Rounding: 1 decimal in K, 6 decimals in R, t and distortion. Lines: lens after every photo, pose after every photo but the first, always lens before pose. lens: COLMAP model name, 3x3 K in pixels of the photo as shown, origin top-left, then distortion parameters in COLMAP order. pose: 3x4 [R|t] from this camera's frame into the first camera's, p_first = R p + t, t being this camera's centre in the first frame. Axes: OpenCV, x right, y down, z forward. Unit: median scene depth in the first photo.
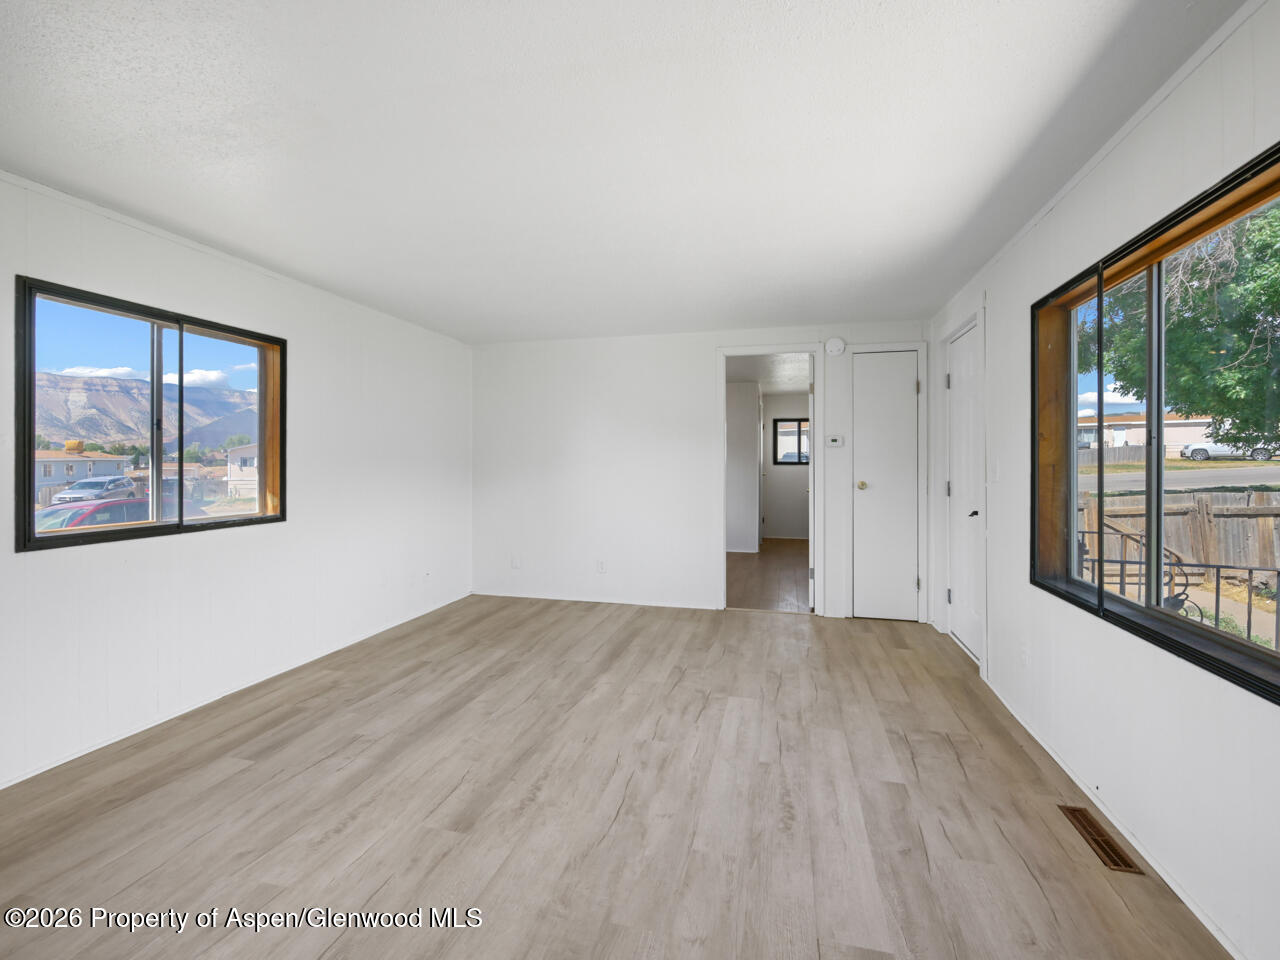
lens RADIAL K [[576.3, 0, 633.1], [0, 576.3, 463.7], [0, 0, 1]] dist [0.000405, -0.001610]
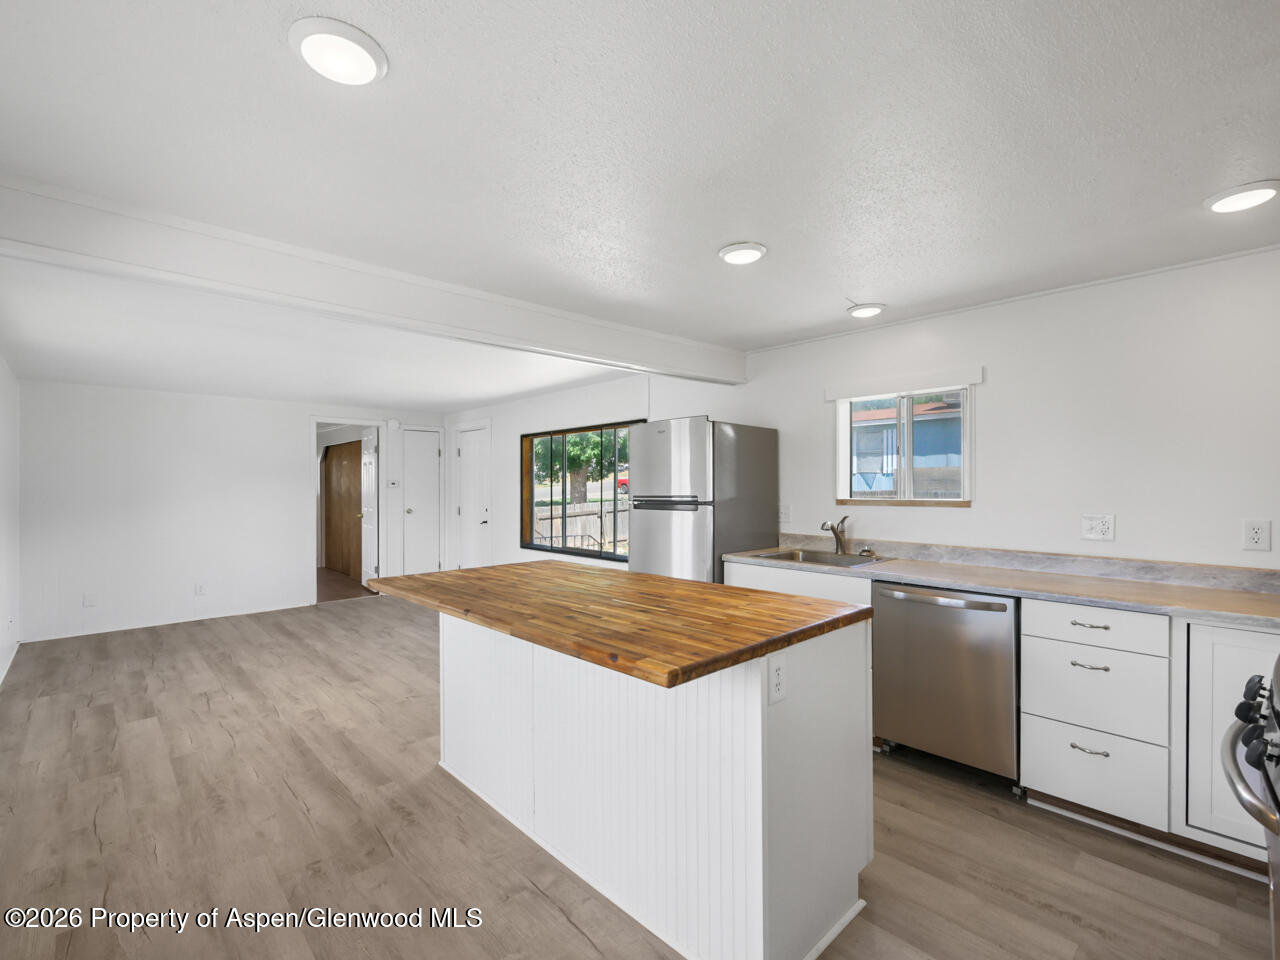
lens RADIAL K [[576.3, 0, 644.0], [0, 576.3, 484.0], [0, 0, 1]] dist [0.000405, -0.001610]
pose [[0.518079, -0.001335, 0.855332, -1.132943], [0.003997, 0.999992, -0.000861, -0.059032], [-0.855323, 0.003865, 0.518080, -0.727477]]
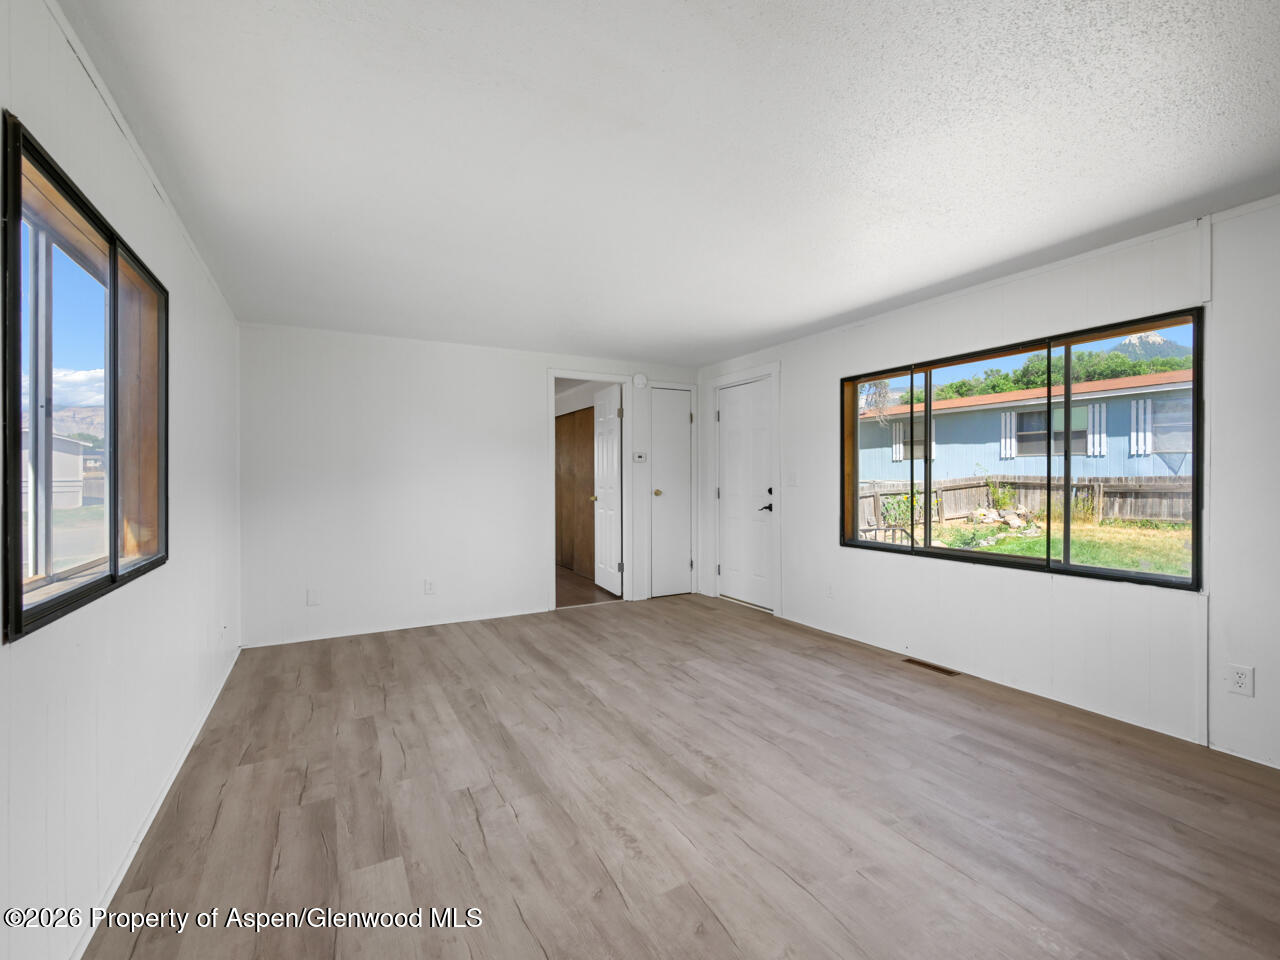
lens RADIAL K [[576.3, 0, 638.3], [0, 576.3, 468.3], [0, 0, 1]] dist [0.000405, -0.001610]
pose [[0.726589, 0.006107, 0.687045, -0.861454], [0.006253, 0.999860, -0.015501, 0.009979], [-0.687044, 0.015559, 0.726449, 0.191790]]
